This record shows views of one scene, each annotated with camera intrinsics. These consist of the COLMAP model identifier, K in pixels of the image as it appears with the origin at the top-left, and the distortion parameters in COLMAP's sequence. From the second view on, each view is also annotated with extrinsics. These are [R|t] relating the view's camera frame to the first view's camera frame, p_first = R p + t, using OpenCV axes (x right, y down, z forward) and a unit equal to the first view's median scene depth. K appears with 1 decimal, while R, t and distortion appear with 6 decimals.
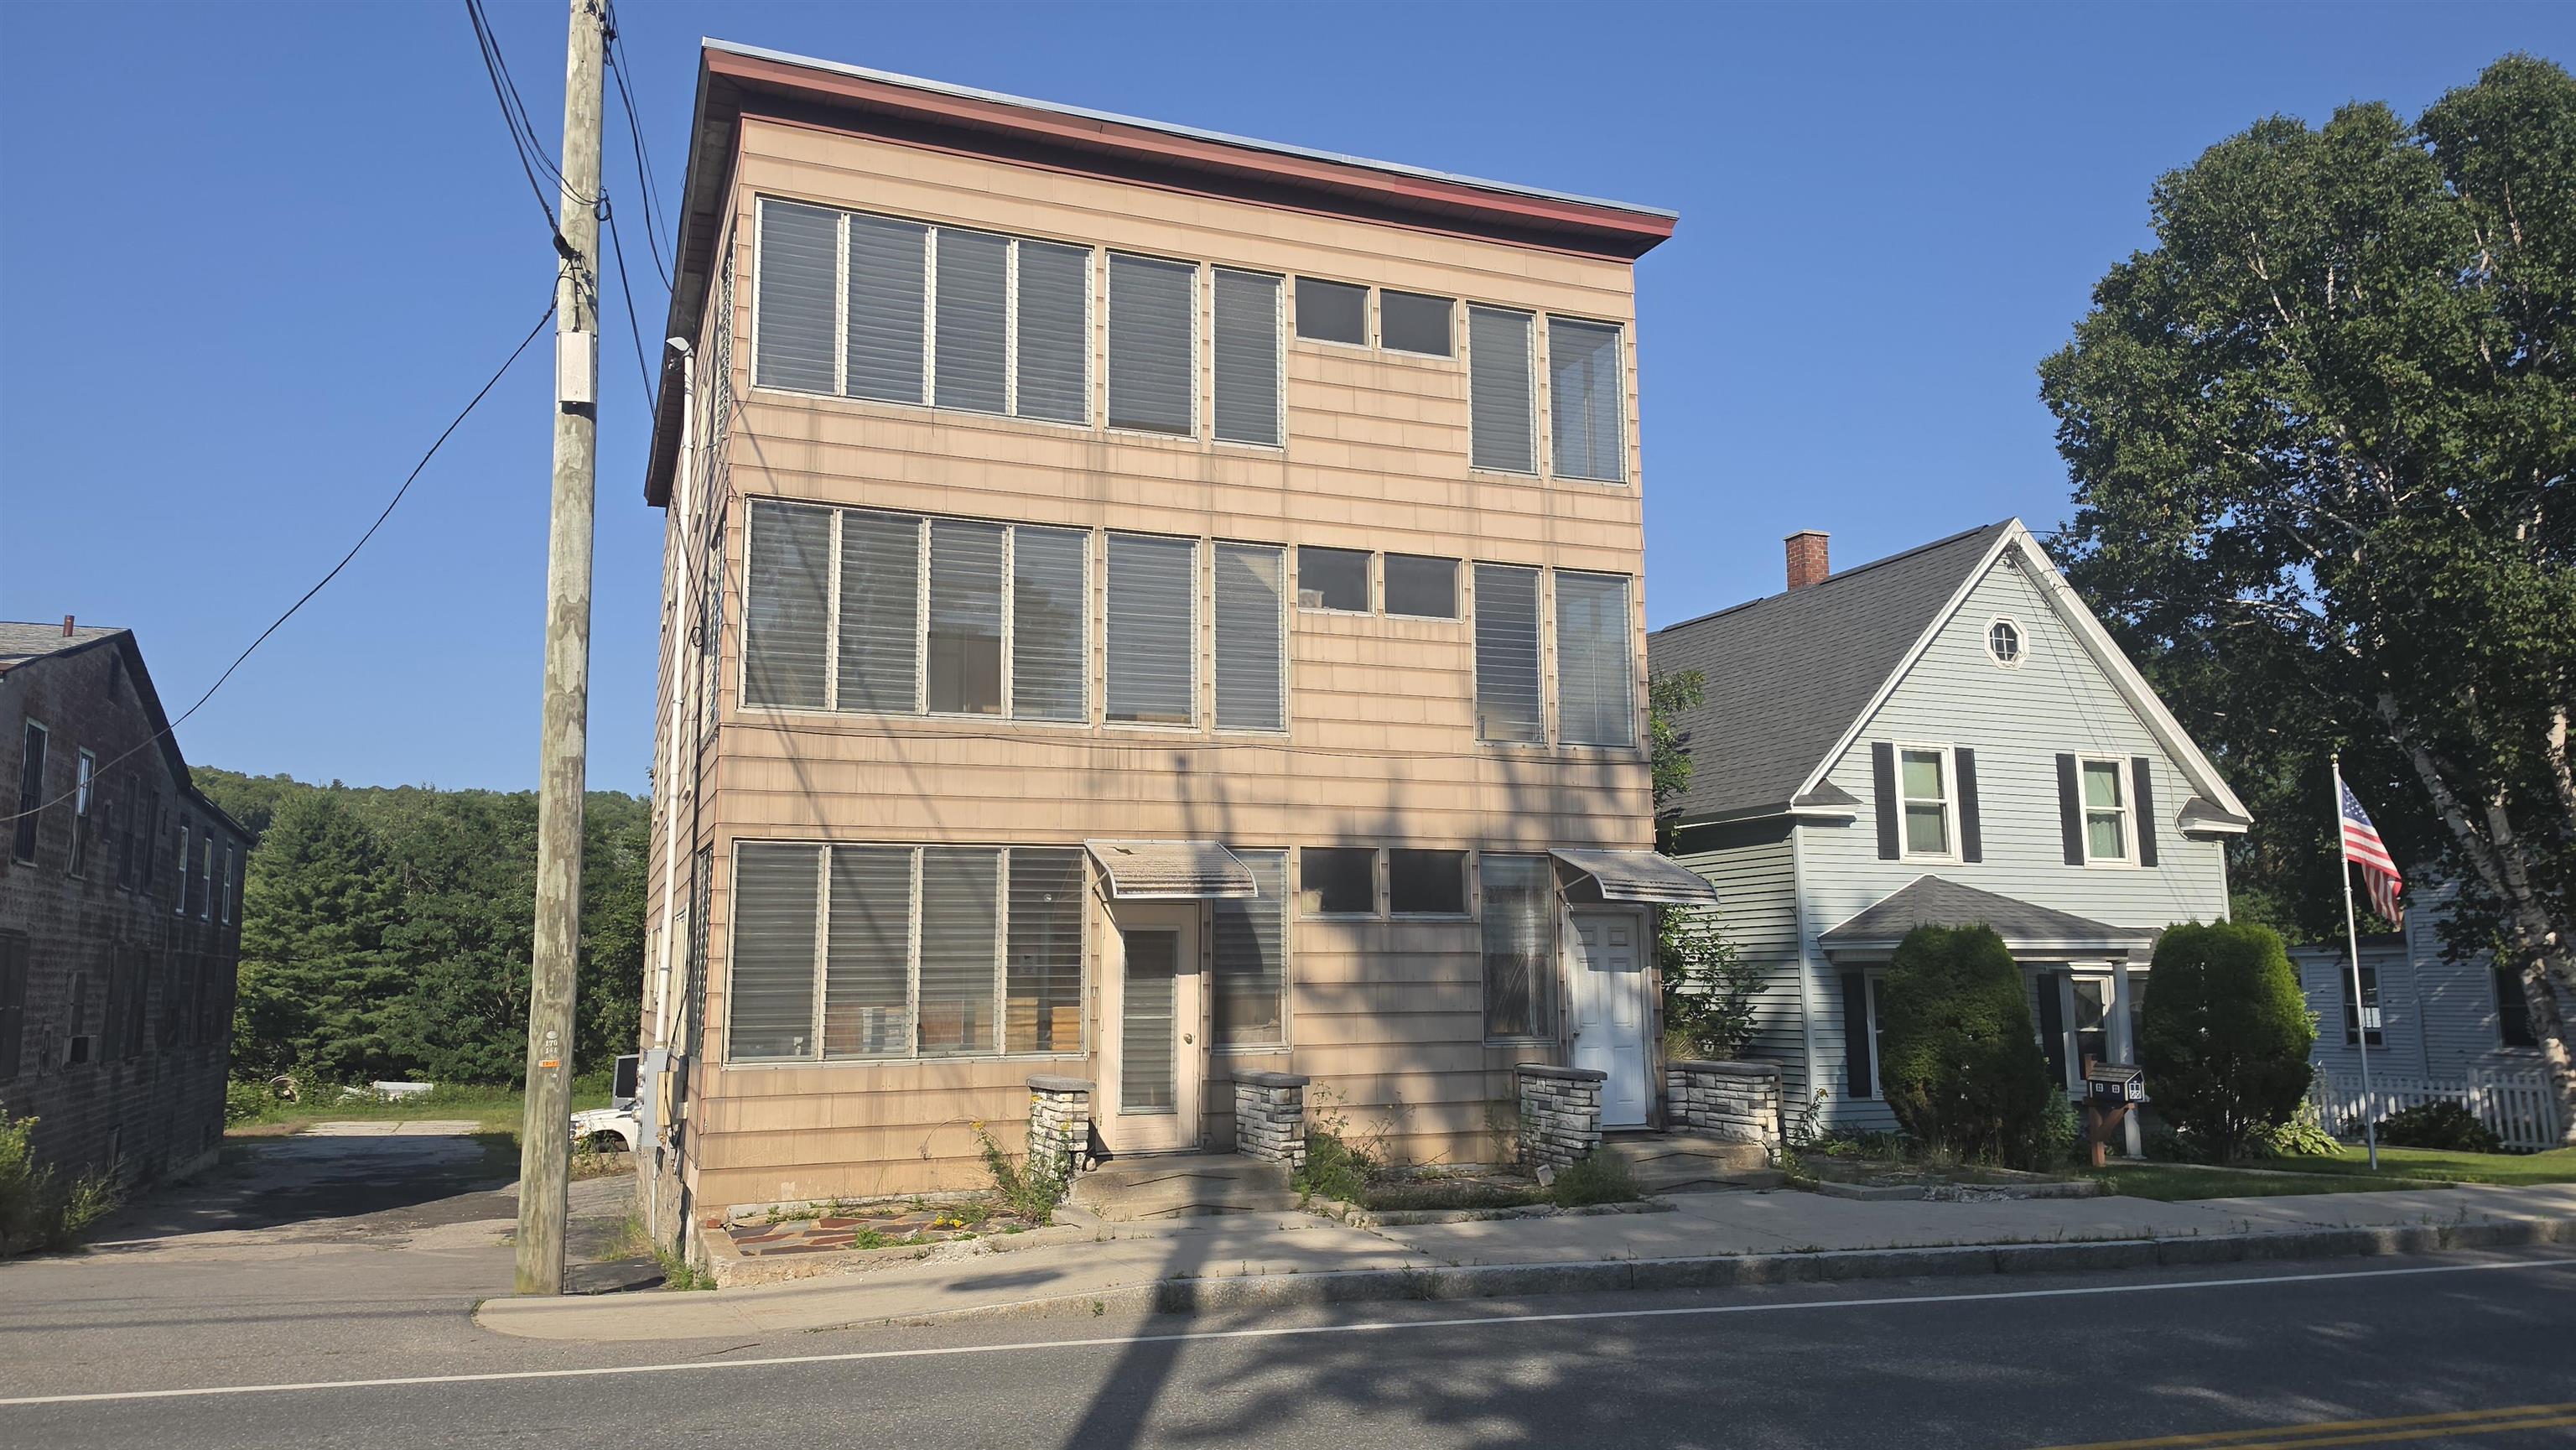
lens RADIAL K [[1779.4, 0, 1292.8], [0, 1779.4, 729.5], [0, 0, 1]] dist [0.028243, -0.046599]
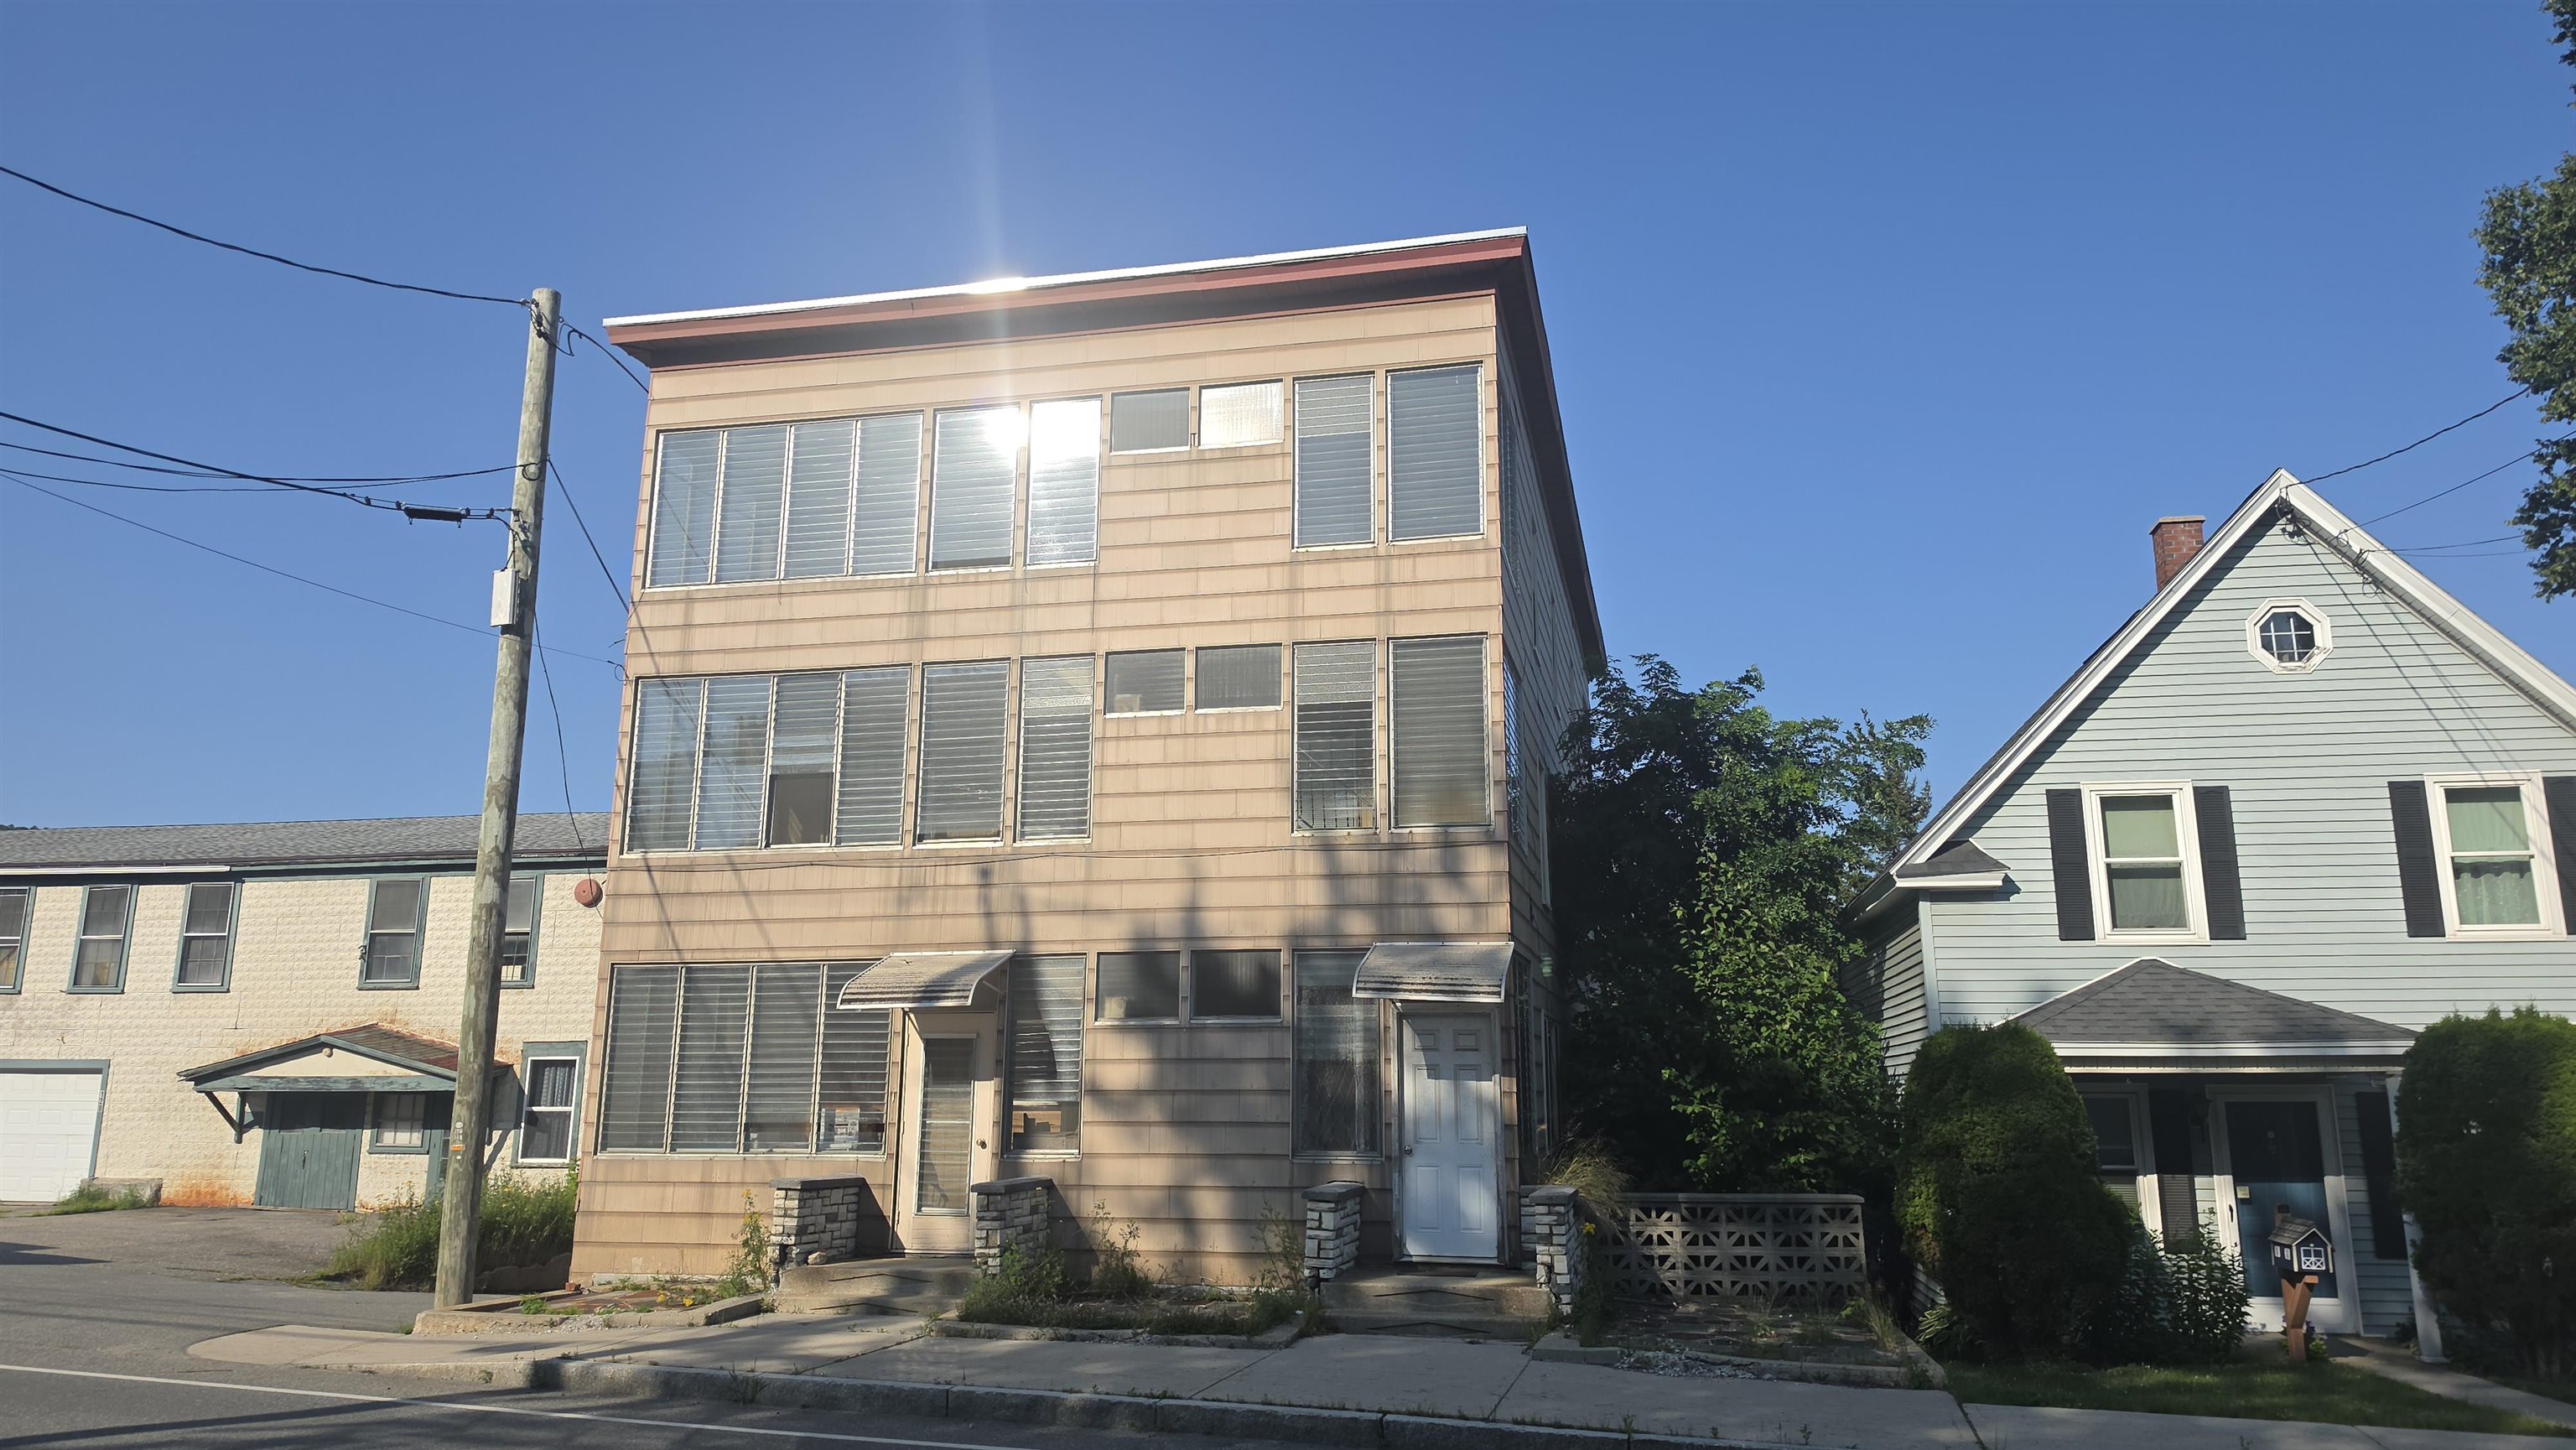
lens RADIAL K [[1779.4, 0, 1311.2], [0, 1779.4, 712.9], [0, 0, 1]] dist [0.028243, -0.046599]
pose [[0.825022, -0.110577, -0.554176, 0.666520], [0.068117, 0.992978, -0.096725, 0.036906], [0.560980, 0.042052, 0.826761, 0.229340]]
